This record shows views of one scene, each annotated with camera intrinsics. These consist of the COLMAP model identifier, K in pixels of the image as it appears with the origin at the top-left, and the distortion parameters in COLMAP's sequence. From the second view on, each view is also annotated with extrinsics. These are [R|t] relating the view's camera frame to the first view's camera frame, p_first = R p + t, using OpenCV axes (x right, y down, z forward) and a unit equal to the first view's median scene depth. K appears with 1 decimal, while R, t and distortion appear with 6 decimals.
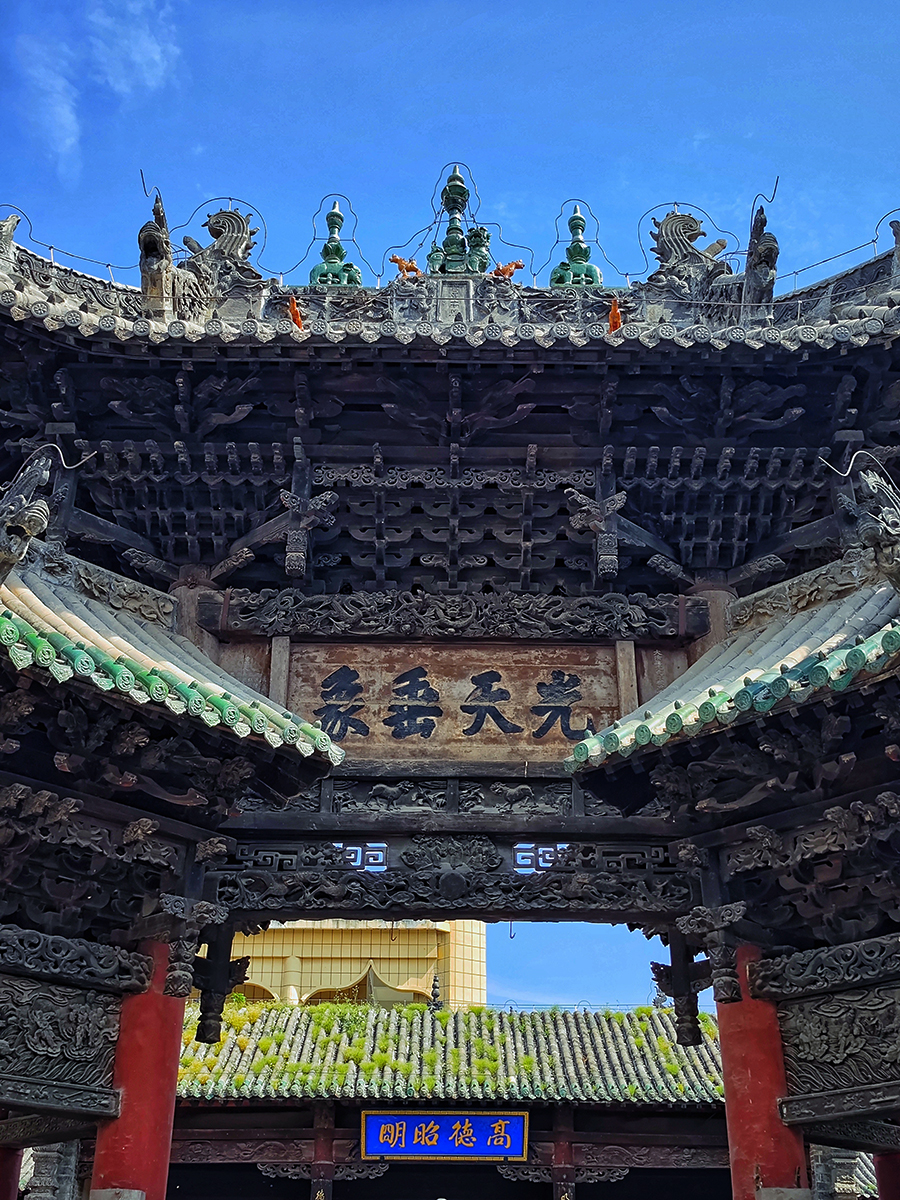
lens RADIAL K [[1440.2, 0, 450.0], [0, 1440.2, 600.0], [0, 0, 1]] dist [0.171654, -0.370410]
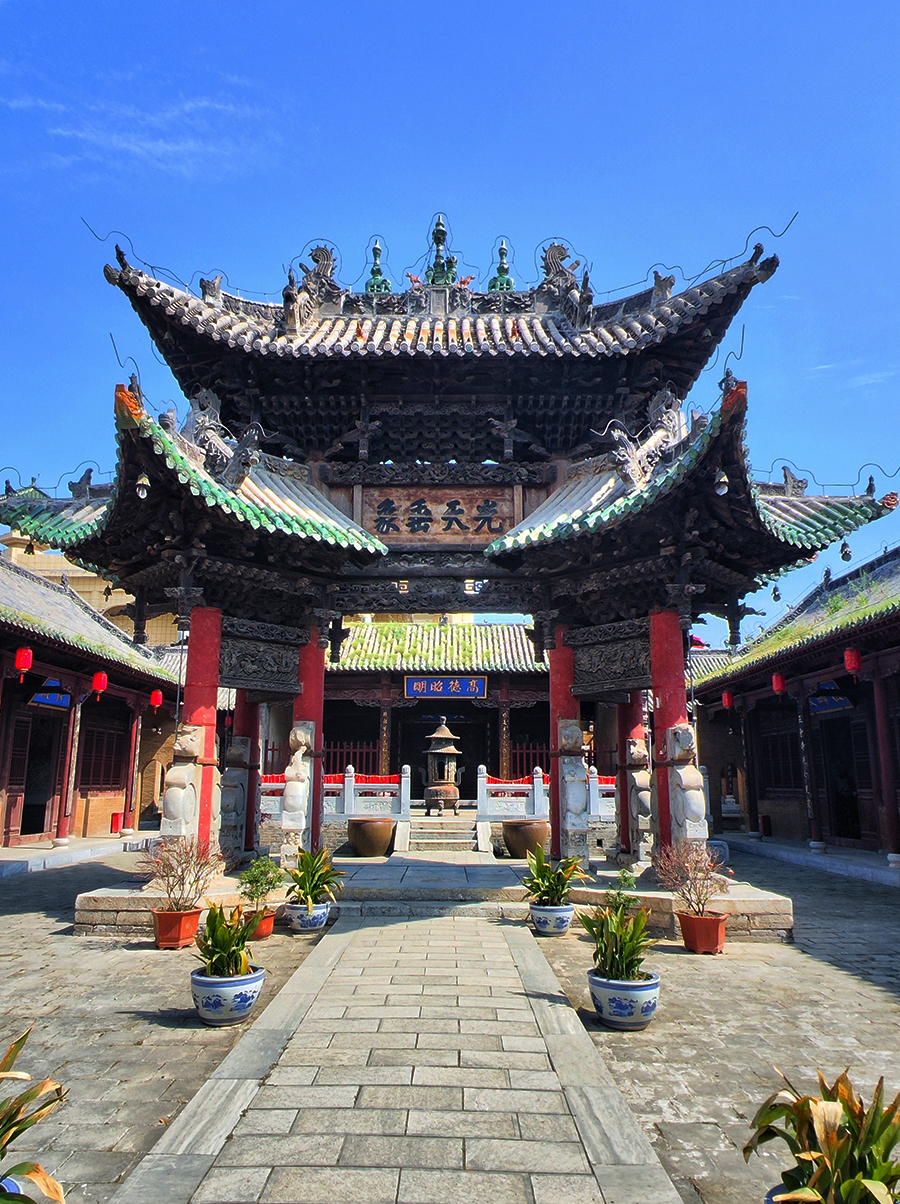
lens RADIAL K [[879.2, 0, 440.2], [0, 879.2, 628.0], [0, 0, 1]] dist [0.000183, 0.000565]
pose [[0.999783, -0.005267, -0.020178, 0.031466], [0.010919, 0.956561, 0.291329, -0.152793], [0.017767, -0.291486, 0.956410, -0.318131]]
